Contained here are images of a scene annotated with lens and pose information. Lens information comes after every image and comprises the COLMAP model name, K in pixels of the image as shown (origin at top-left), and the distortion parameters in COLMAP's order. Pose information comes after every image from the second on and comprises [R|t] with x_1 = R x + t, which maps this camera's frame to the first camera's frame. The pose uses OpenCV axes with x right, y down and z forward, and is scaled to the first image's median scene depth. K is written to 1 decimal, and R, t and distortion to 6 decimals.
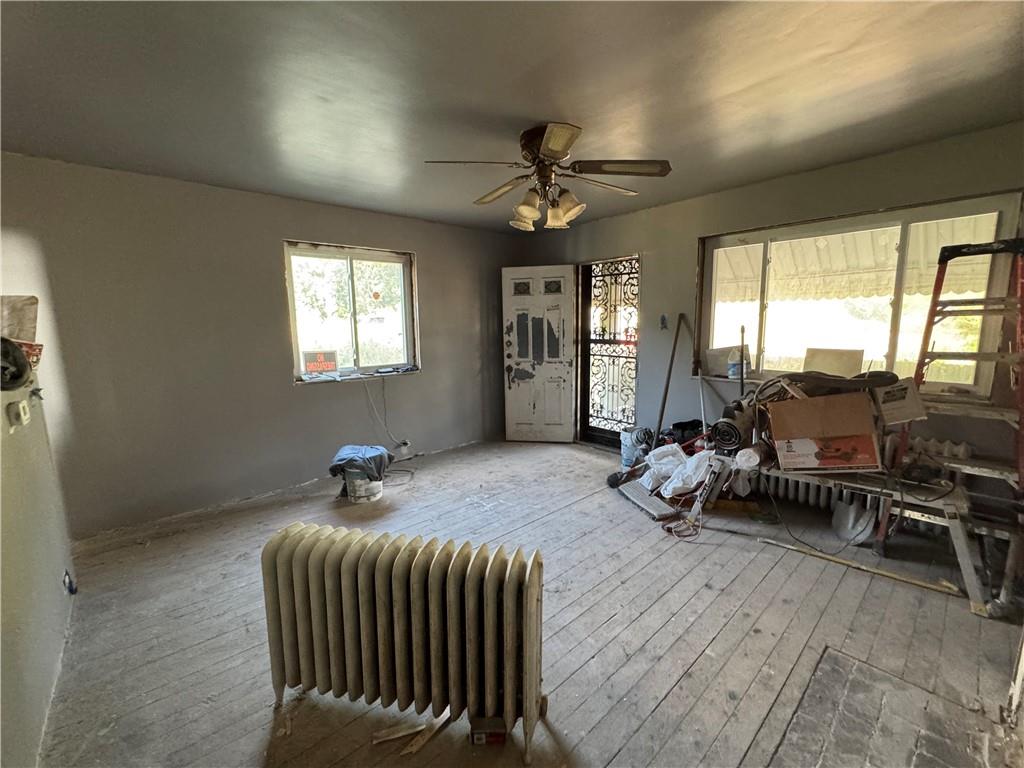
lens RADIAL K [[424.7, 0, 510.4], [0, 424.7, 380.8], [0, 0, 1]] dist [-0.003675, 0.000464]
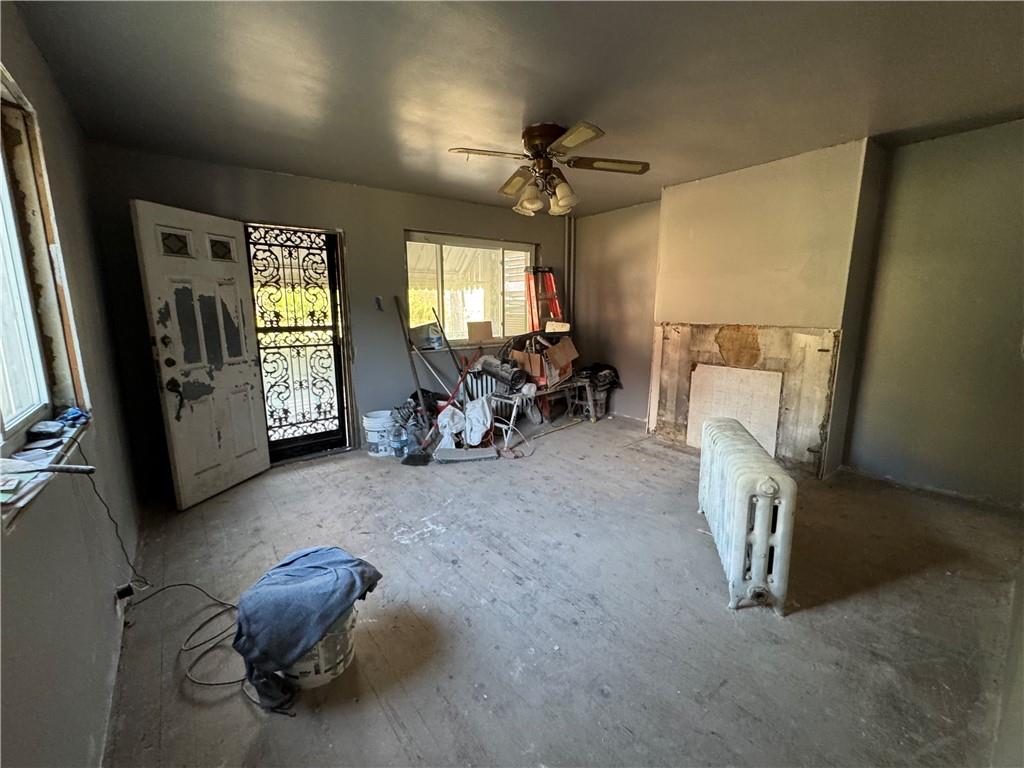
lens RADIAL K [[424.7, 0, 511.9], [0, 424.7, 382.6], [0, 0, 1]] dist [-0.003675, 0.000464]
pose [[0.057726, -0.163092, 0.984921, -0.556753], [0.150727, 0.976681, 0.152893, -0.051889], [-0.986889, 0.139628, 0.080962, 0.527472]]
